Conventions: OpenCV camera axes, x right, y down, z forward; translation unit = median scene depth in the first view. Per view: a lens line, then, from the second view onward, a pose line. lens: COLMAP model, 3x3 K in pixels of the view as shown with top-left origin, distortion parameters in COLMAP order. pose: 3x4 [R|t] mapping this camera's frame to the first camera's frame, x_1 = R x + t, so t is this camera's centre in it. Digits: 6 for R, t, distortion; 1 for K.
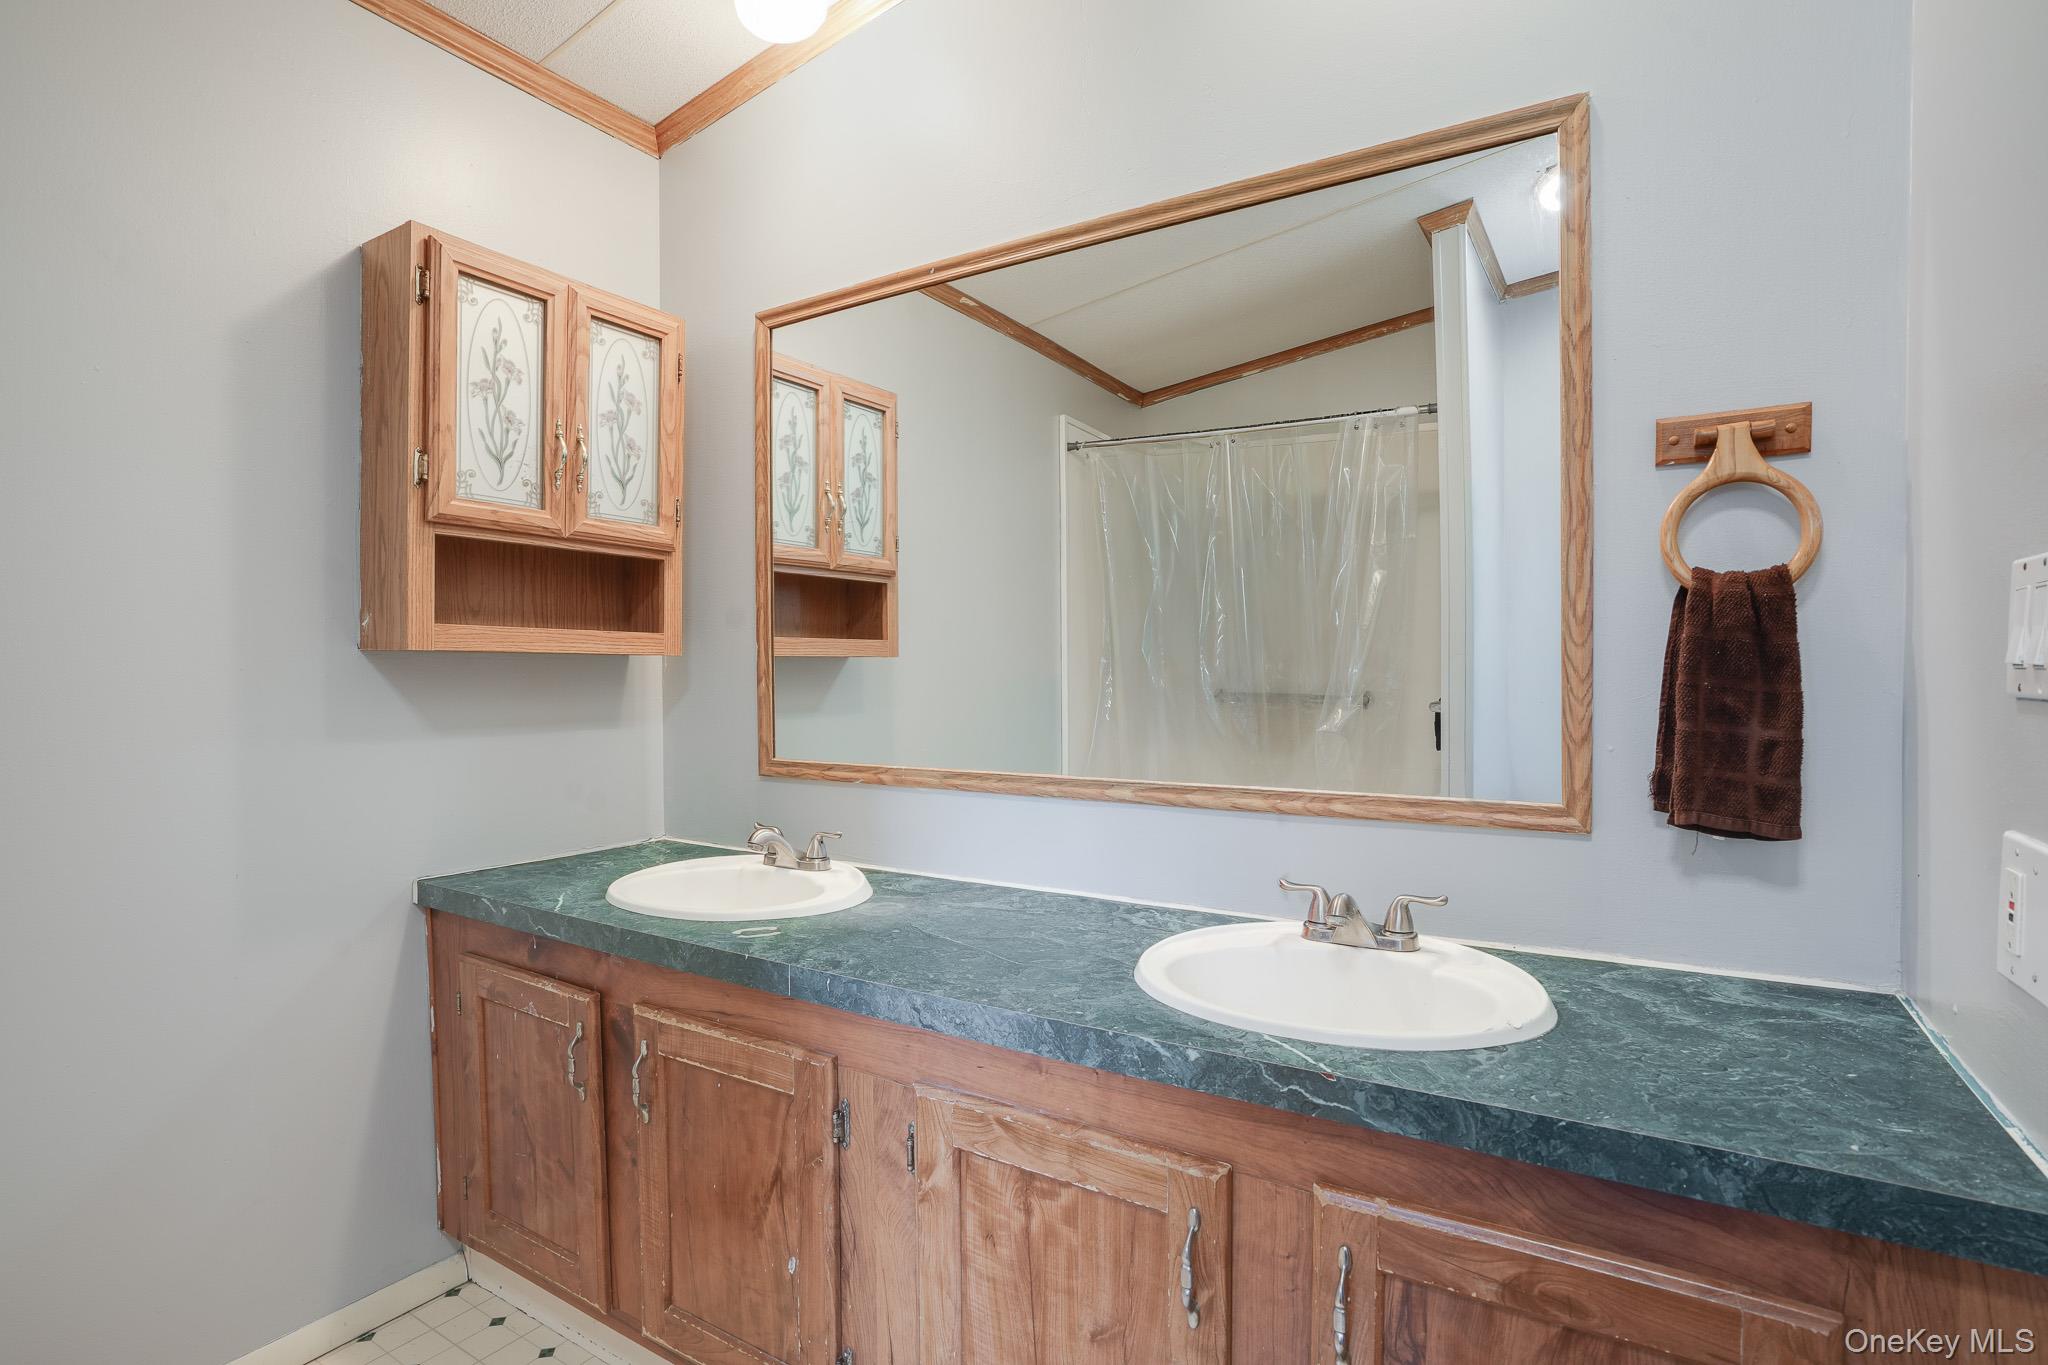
lens RADIAL K [[1010.1, 0, 1035.1], [0, 1010.1, 693.4], [0, 0, 1]] dist [-0.052213, 0.025180]
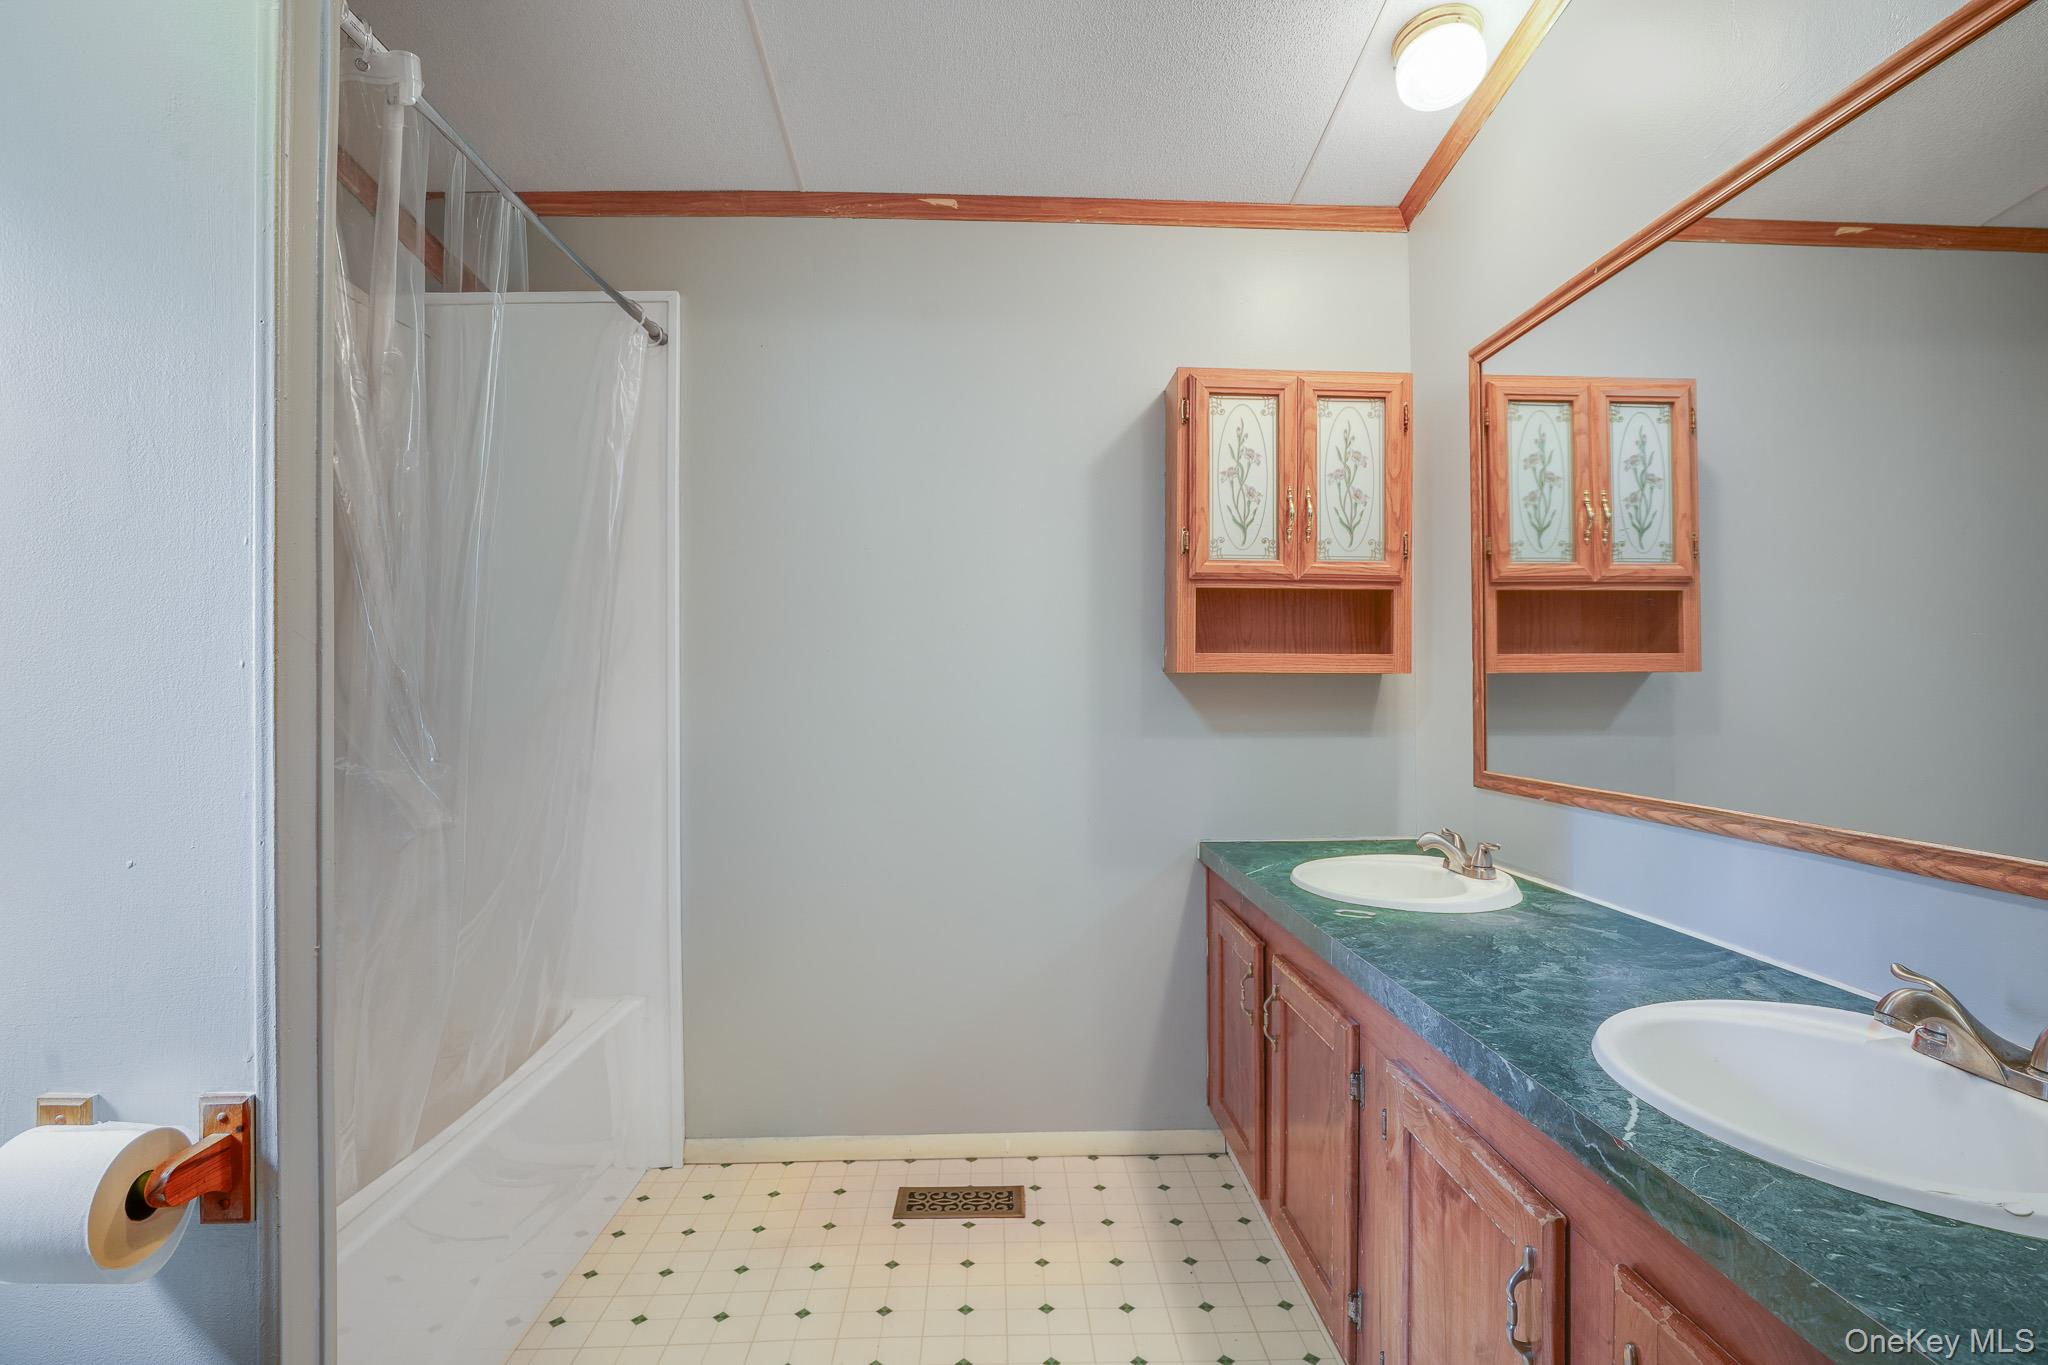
lens RADIAL K [[1010.1, 0, 1035.1], [0, 1010.1, 693.4], [0, 0, 1]] dist [-0.052213, 0.025180]
pose [[0.559224, 0.005243, -0.829000, 0.388761], [-0.018355, 0.999813, -0.006059, -0.001699], [0.828813, 0.018605, 0.559216, 0.035655]]
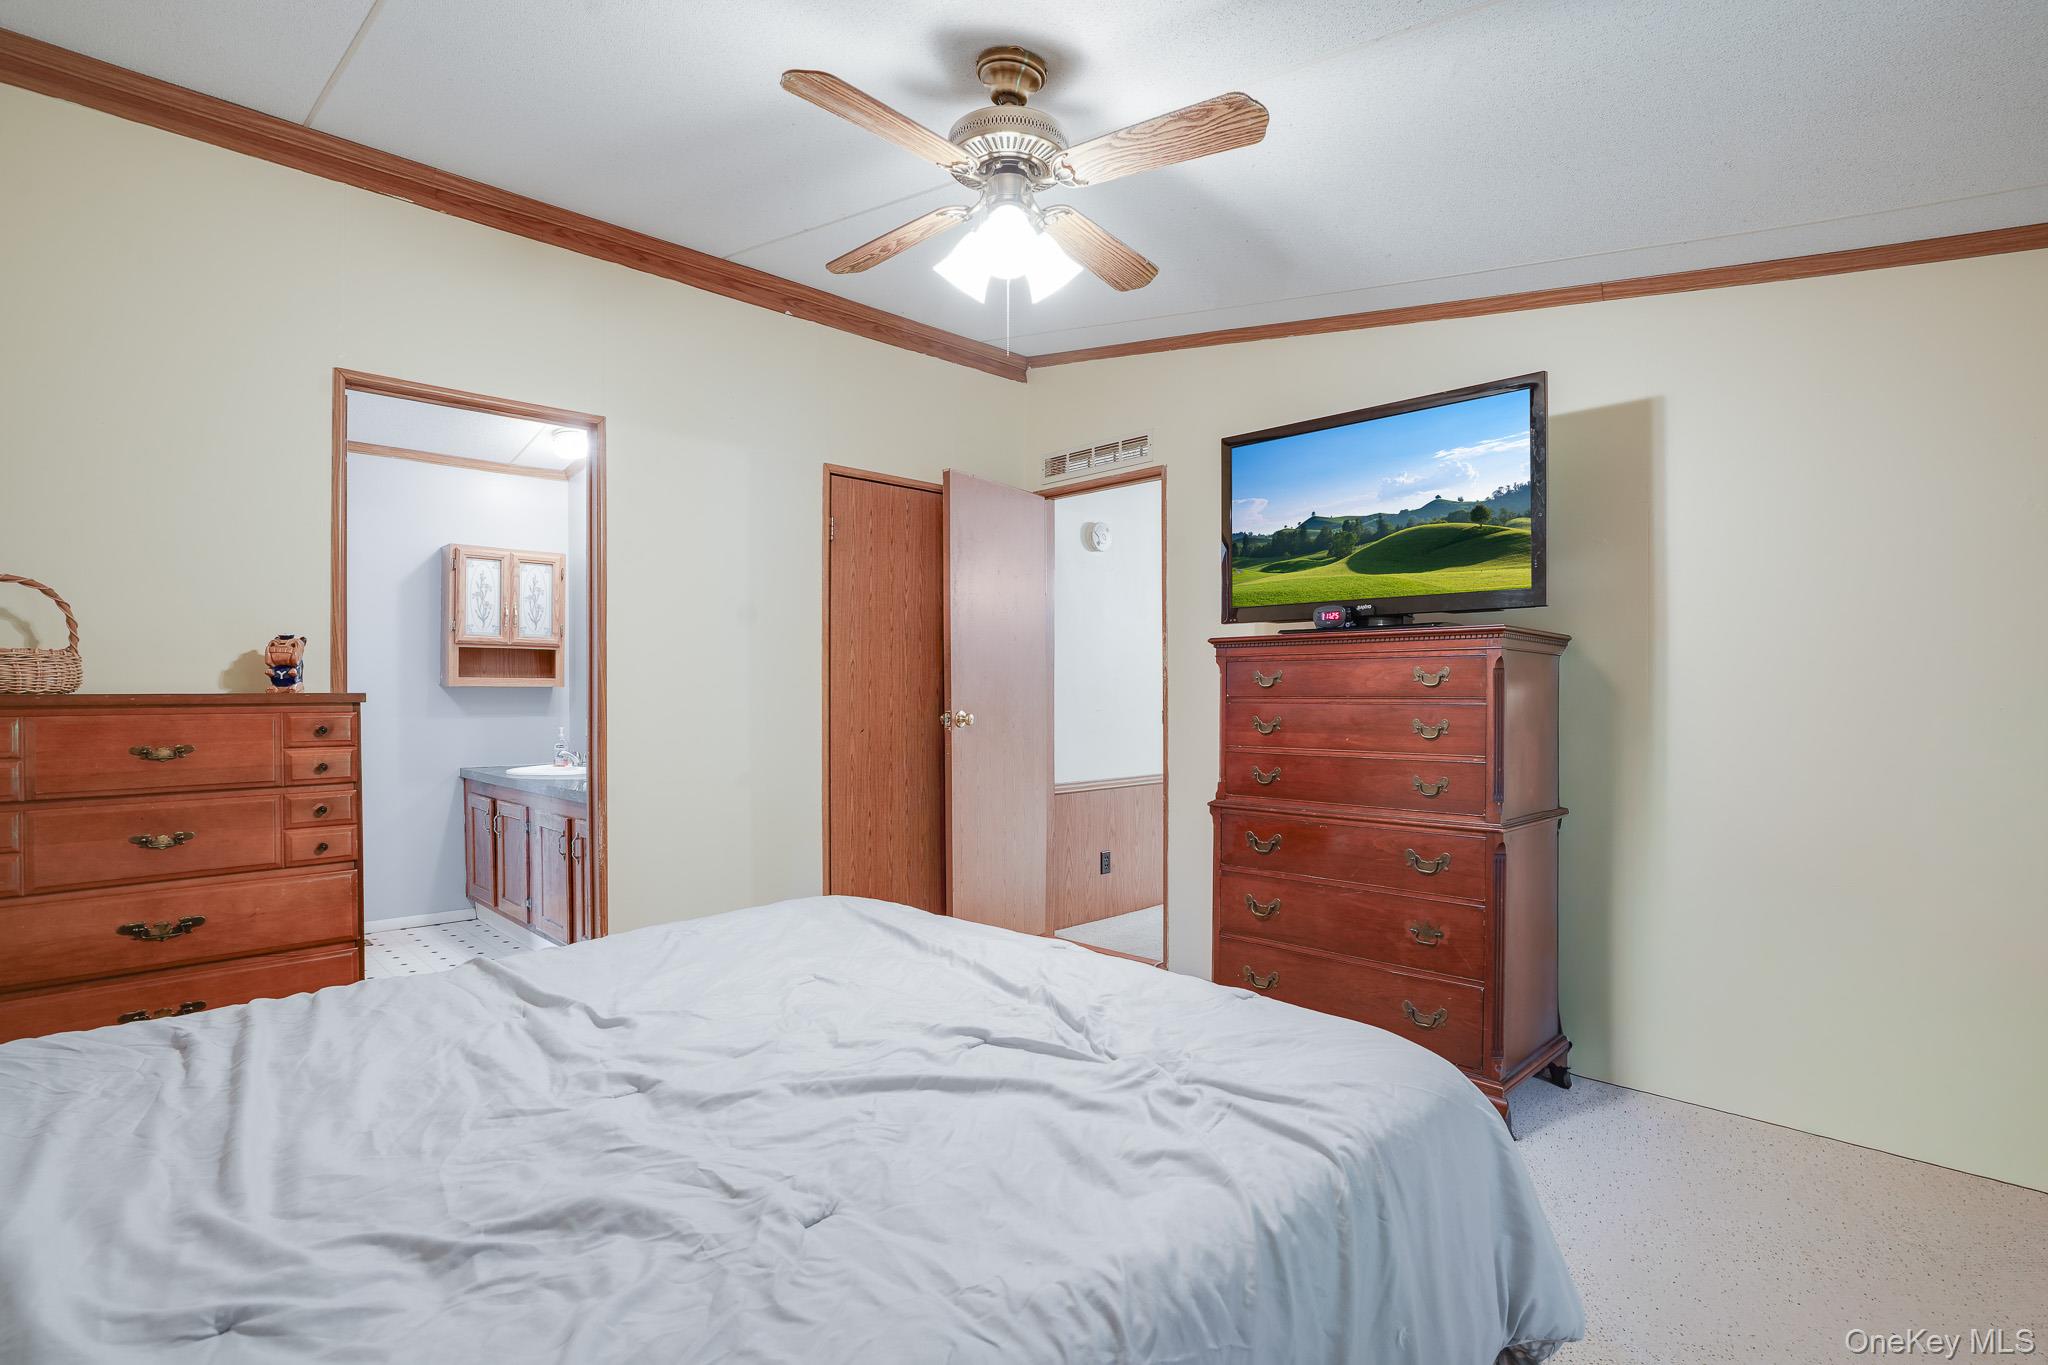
lens RADIAL K [[969.6, 0, 1023.7], [0, 969.6, 697.5], [0, 0, 1]] dist [-0.059314, 0.020555]
pose [[0.969121, 0.004173, -0.246552, 1.560055], [-0.008228, 0.999847, -0.015418, 0.017323], [0.246450, 0.016971, 0.969007, -1.198994]]
